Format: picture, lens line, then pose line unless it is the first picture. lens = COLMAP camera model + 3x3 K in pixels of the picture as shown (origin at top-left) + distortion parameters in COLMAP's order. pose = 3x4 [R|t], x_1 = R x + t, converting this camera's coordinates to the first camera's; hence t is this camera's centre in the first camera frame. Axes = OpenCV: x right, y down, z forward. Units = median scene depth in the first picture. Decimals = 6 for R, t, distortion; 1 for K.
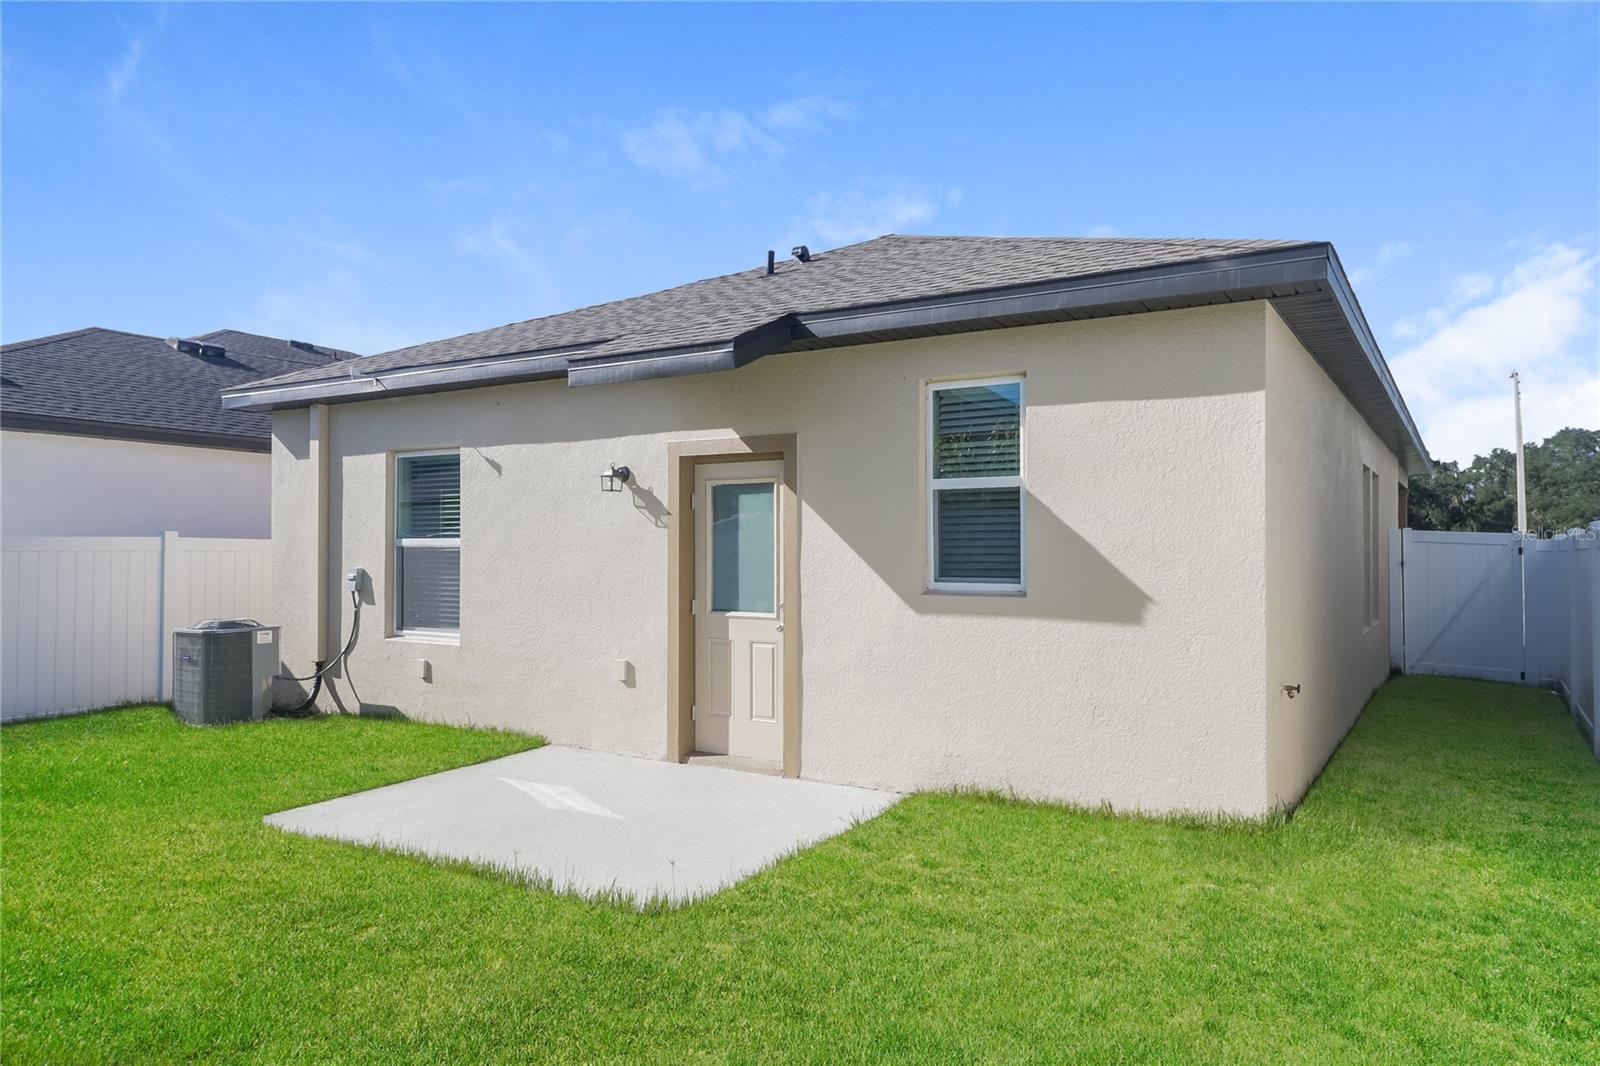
lens RADIAL K [[1080.1, 0, 800.0], [0, 1080.1, 533.0], [0, 0, 1]] dist [0.007240, 0.000933]
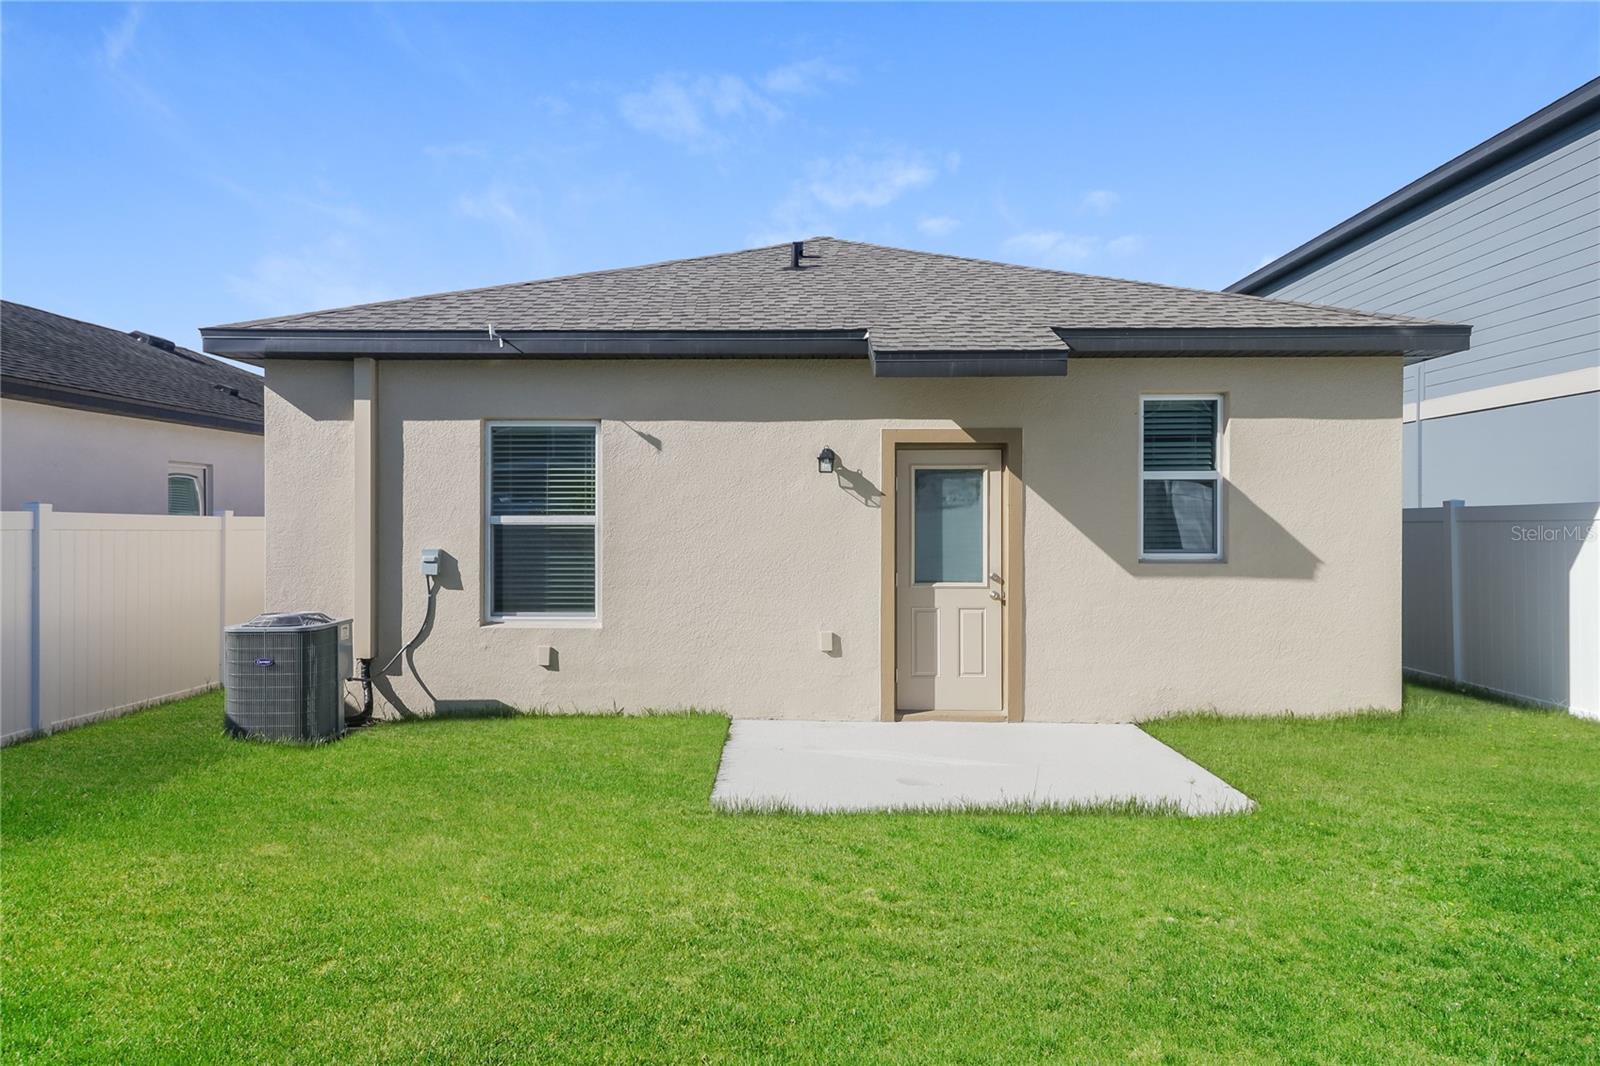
lens RADIAL K [[1080.1, 0, 800.0], [0, 1080.1, 533.0], [0, 0, 1]] dist [0.007240, 0.000933]
pose [[0.856244, -0.008020, 0.516509, -0.738668], [-0.007112, 0.999602, 0.027311, -0.008161], [-0.516522, -0.027058, 0.855846, 0.111462]]
